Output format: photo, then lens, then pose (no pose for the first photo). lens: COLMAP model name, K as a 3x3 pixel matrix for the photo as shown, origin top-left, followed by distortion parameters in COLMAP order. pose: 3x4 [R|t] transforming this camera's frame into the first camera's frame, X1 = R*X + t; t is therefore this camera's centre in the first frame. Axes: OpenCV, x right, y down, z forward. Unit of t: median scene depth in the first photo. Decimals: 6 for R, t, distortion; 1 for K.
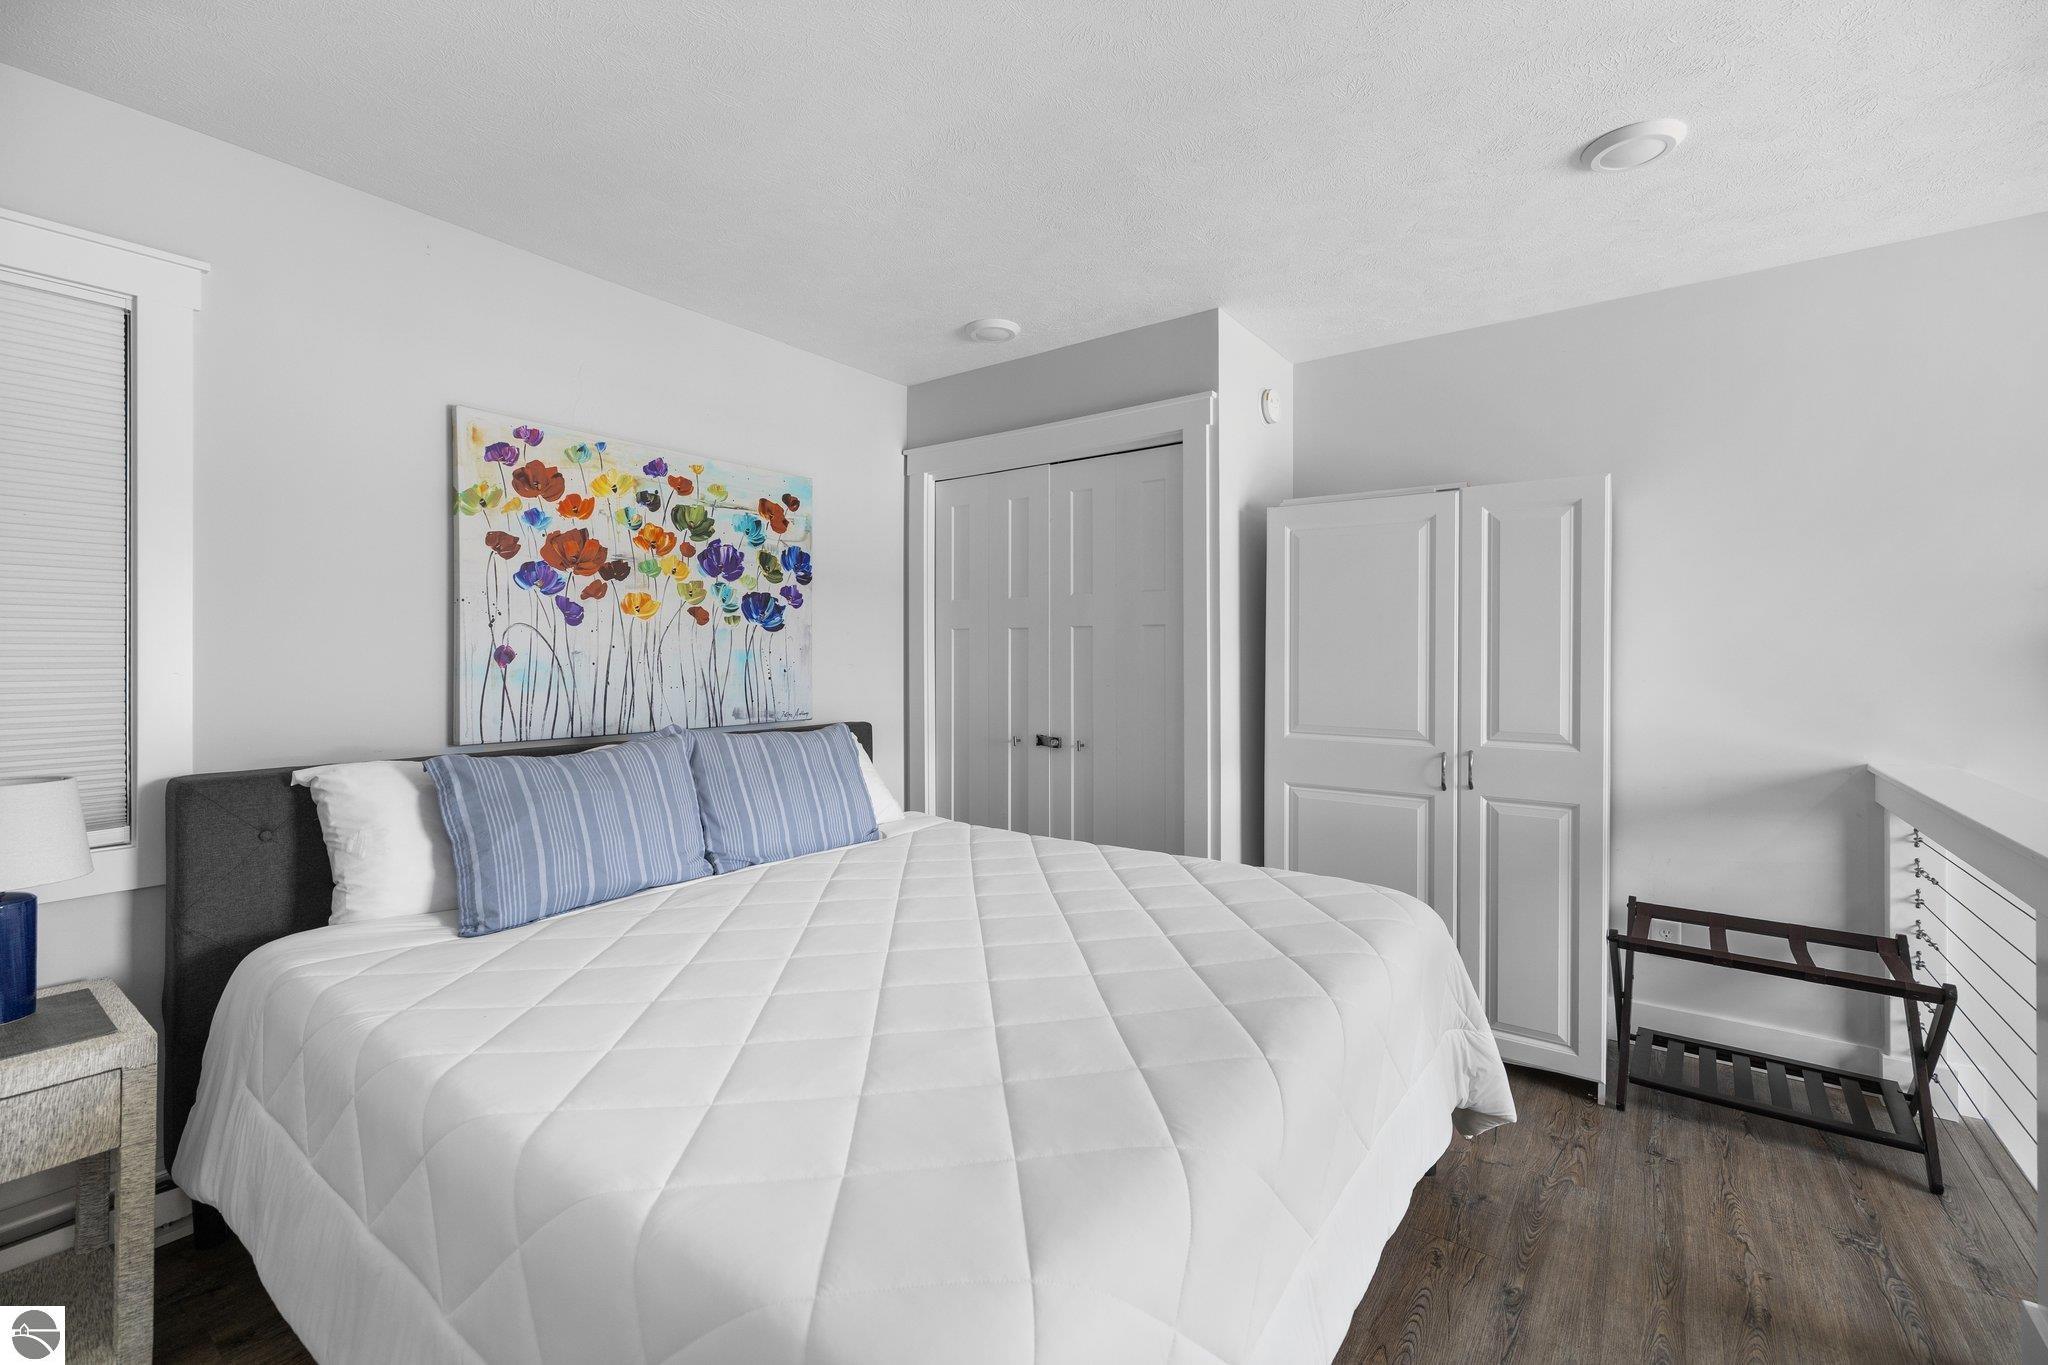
lens RADIAL K [[863.4, 0, 1019.4], [0, 863.4, 661.0], [0, 0, 1]] dist [0.003233, -0.000491]
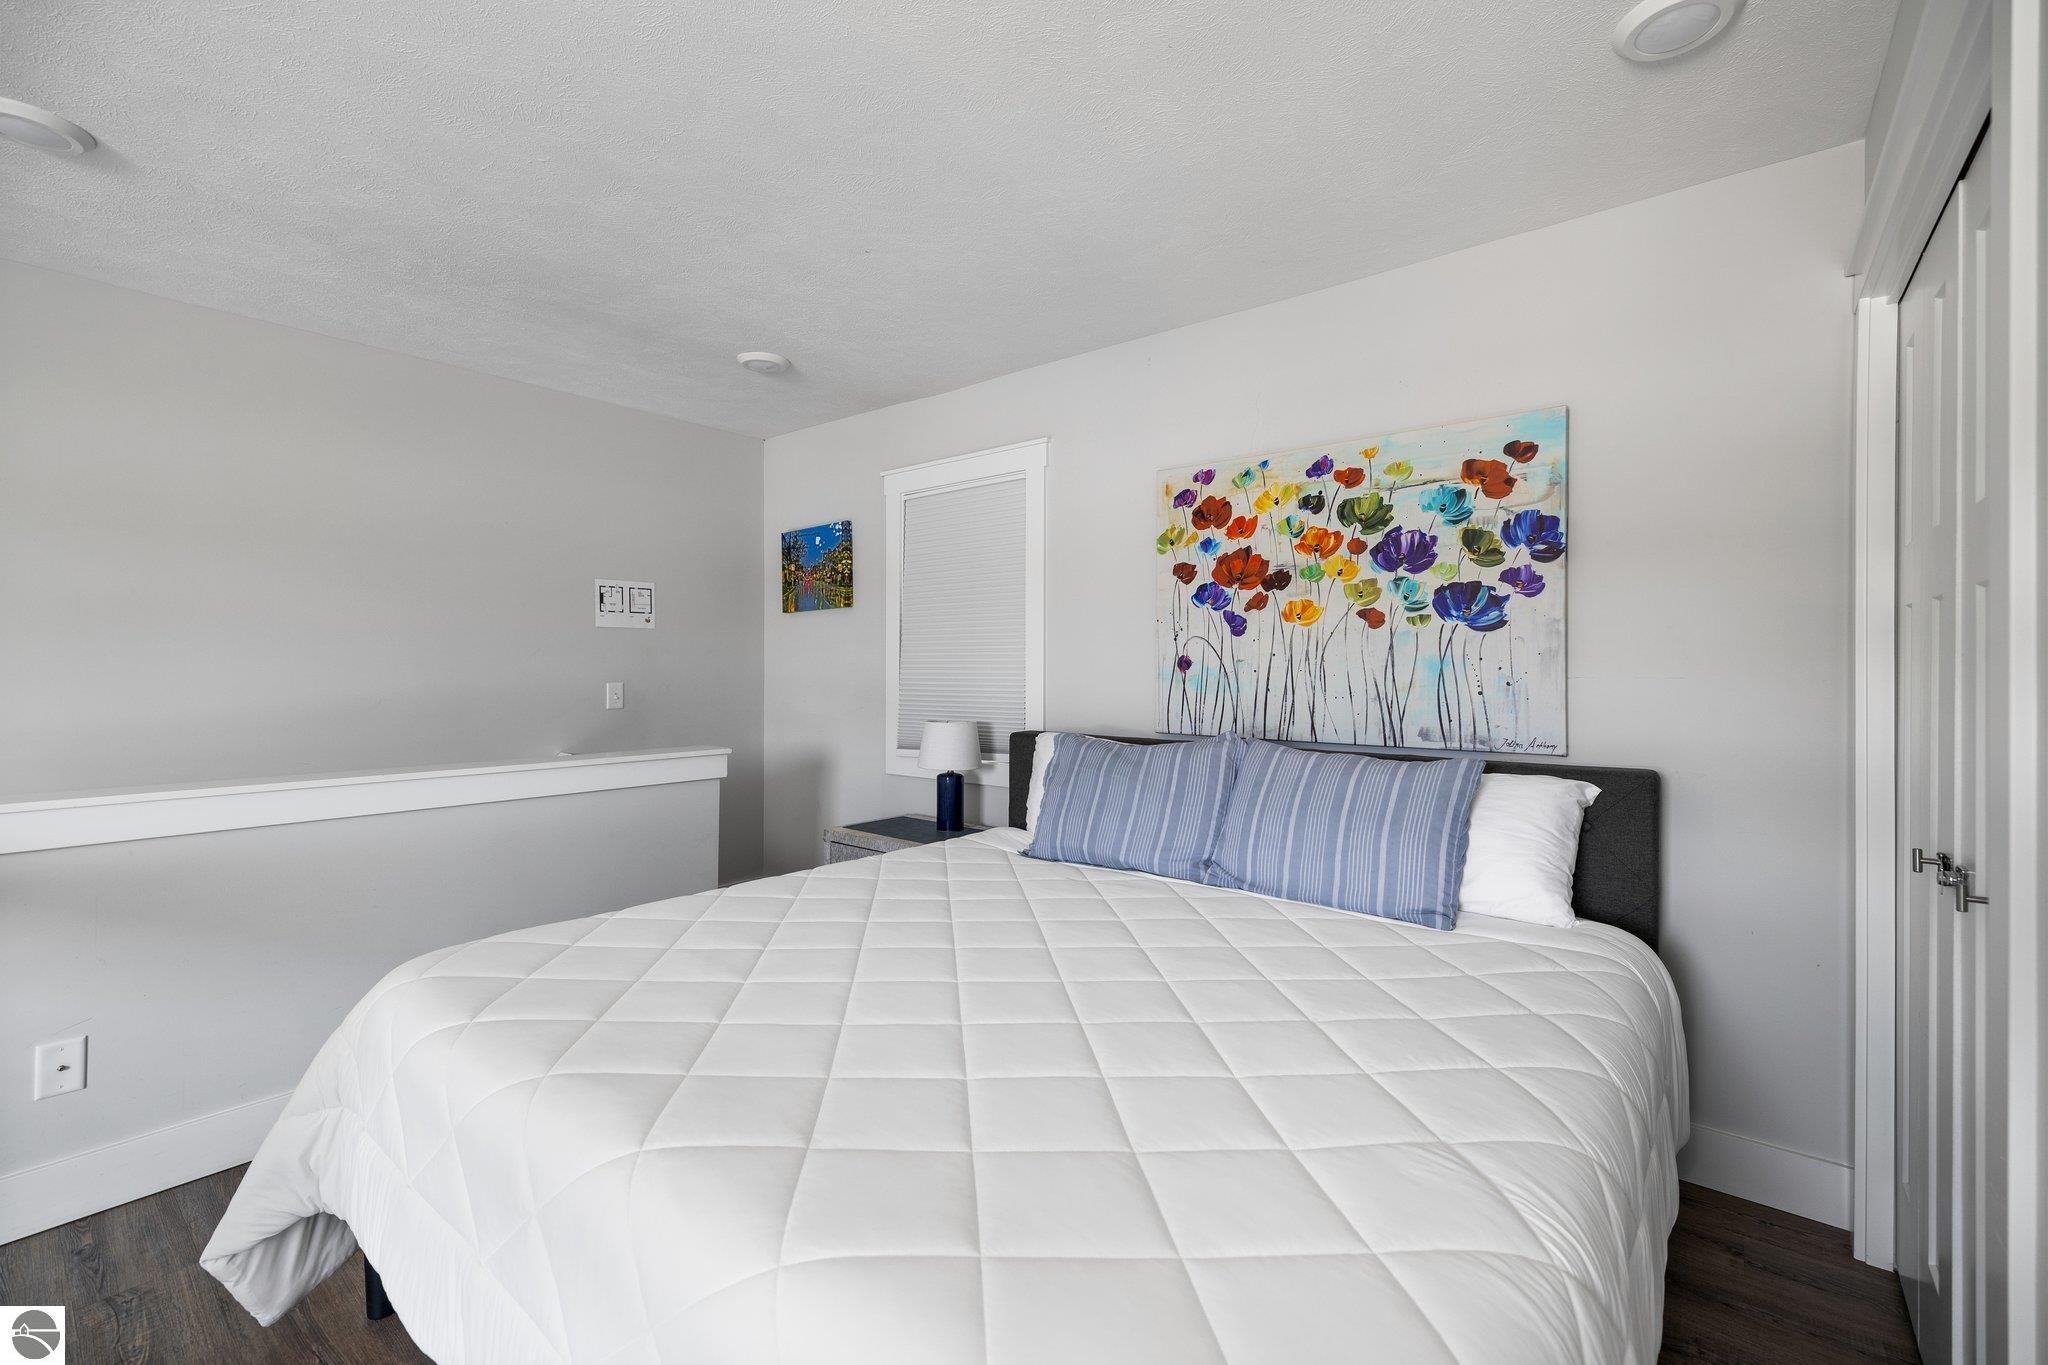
lens RADIAL K [[863.4, 0, 1020.6], [0, 863.4, 675.8], [0, 0, 1]] dist [0.003233, -0.000491]
pose [[-0.038546, 0.009486, -0.999212, 0.564471], [-0.008228, 0.999918, 0.009810, 0.000899], [0.999223, 0.008600, -0.038465, 0.723216]]
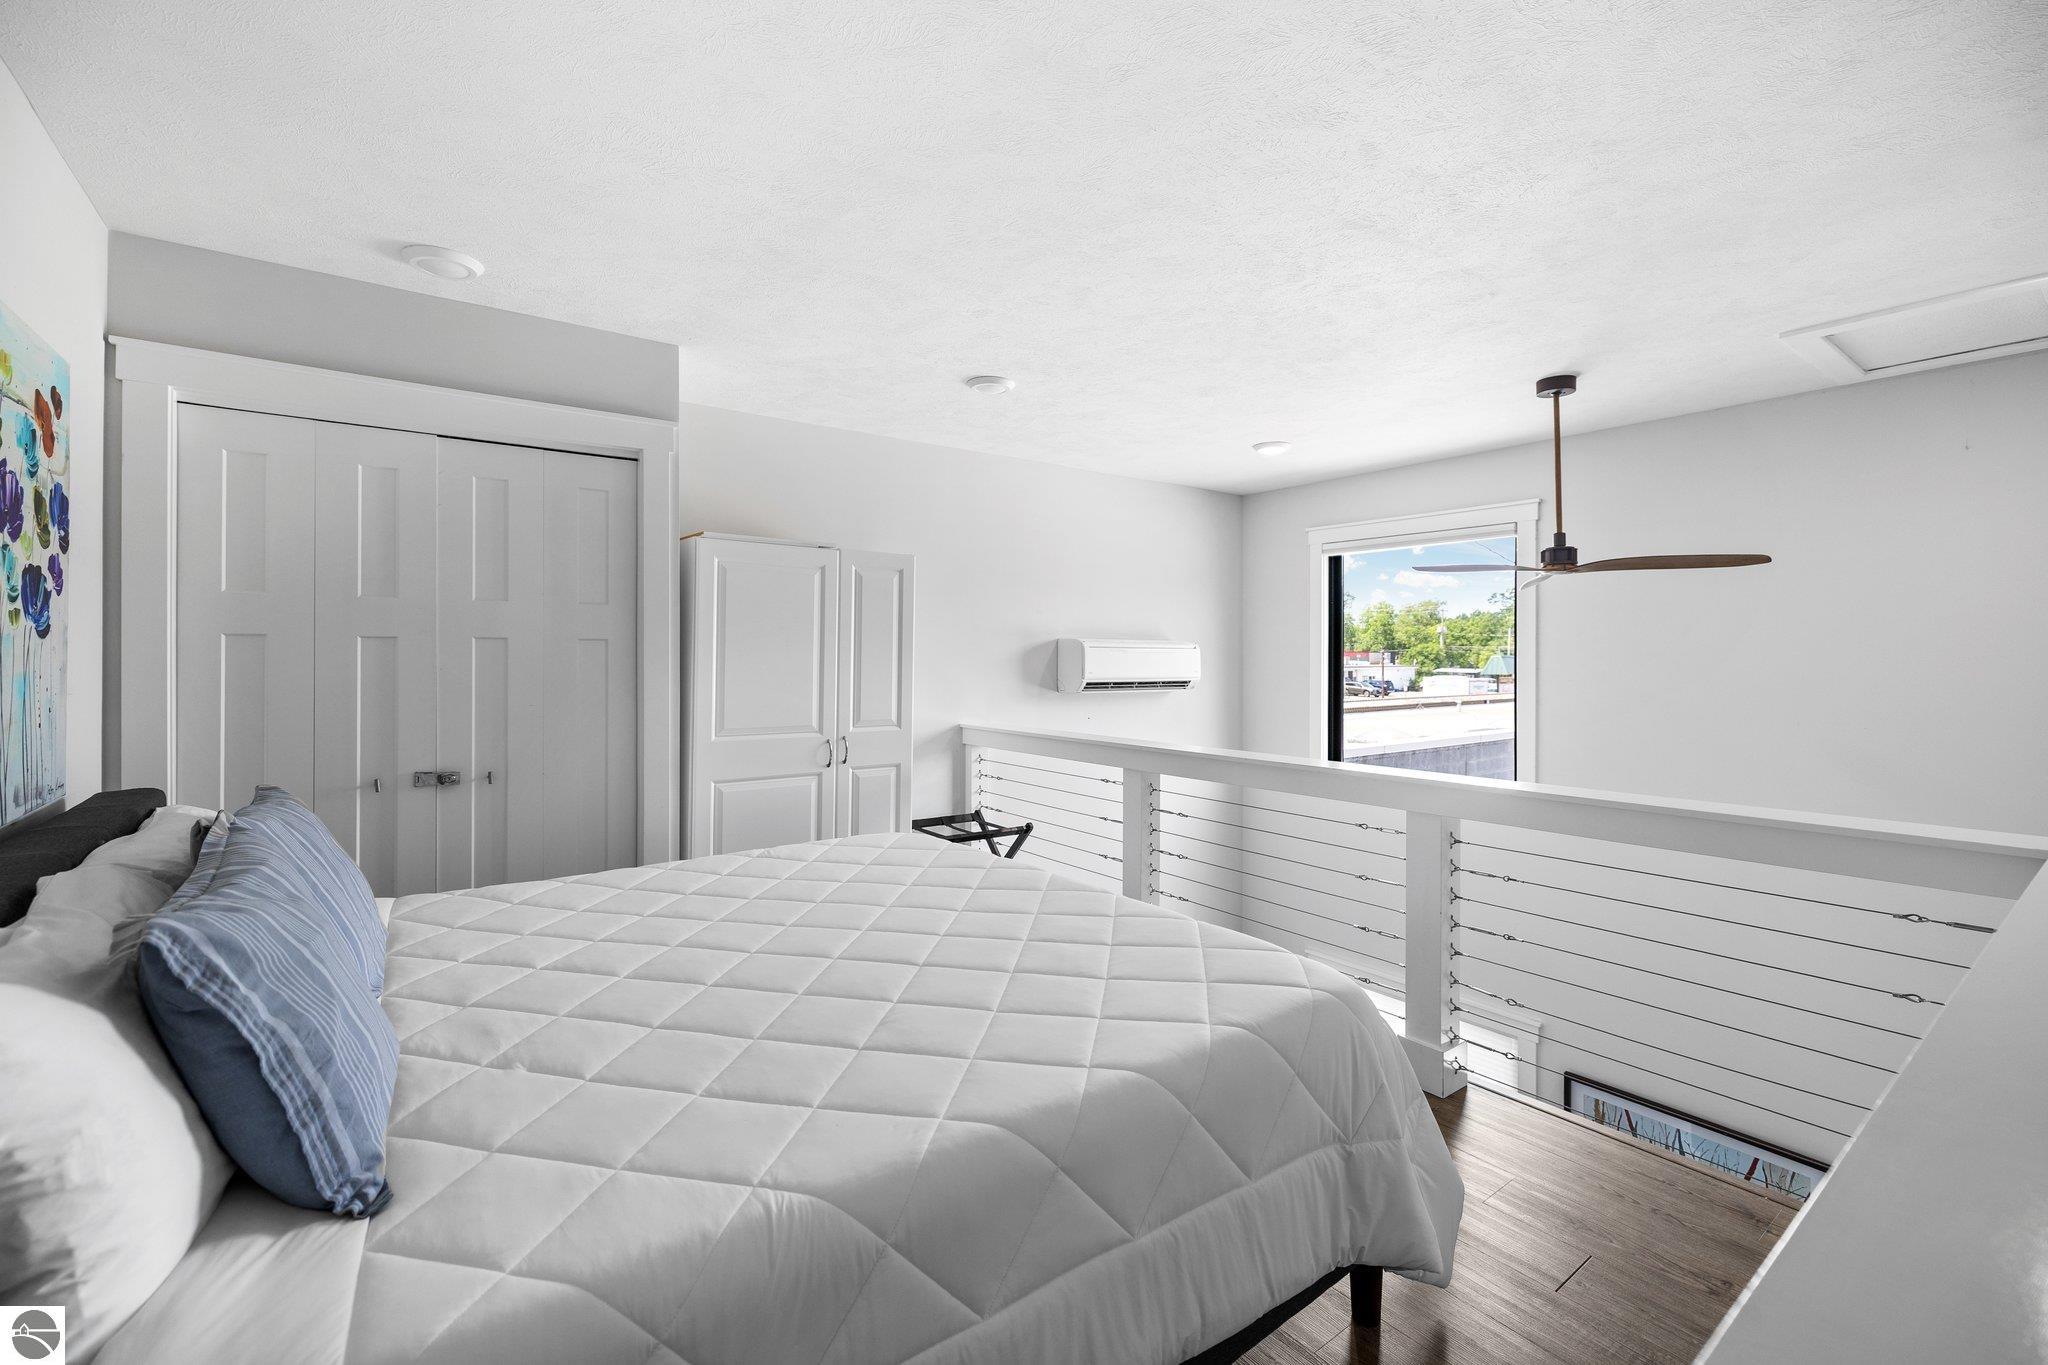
lens RADIAL K [[863.4, 0, 1012.0], [0, 863.4, 659.9], [0, 0, 1]] dist [0.003233, -0.000491]
pose [[0.301549, -0.004832, 0.953438, -0.718206], [0.003179, 0.999987, 0.004063, -0.024364], [-0.953445, 0.001806, 0.301560, 0.303322]]
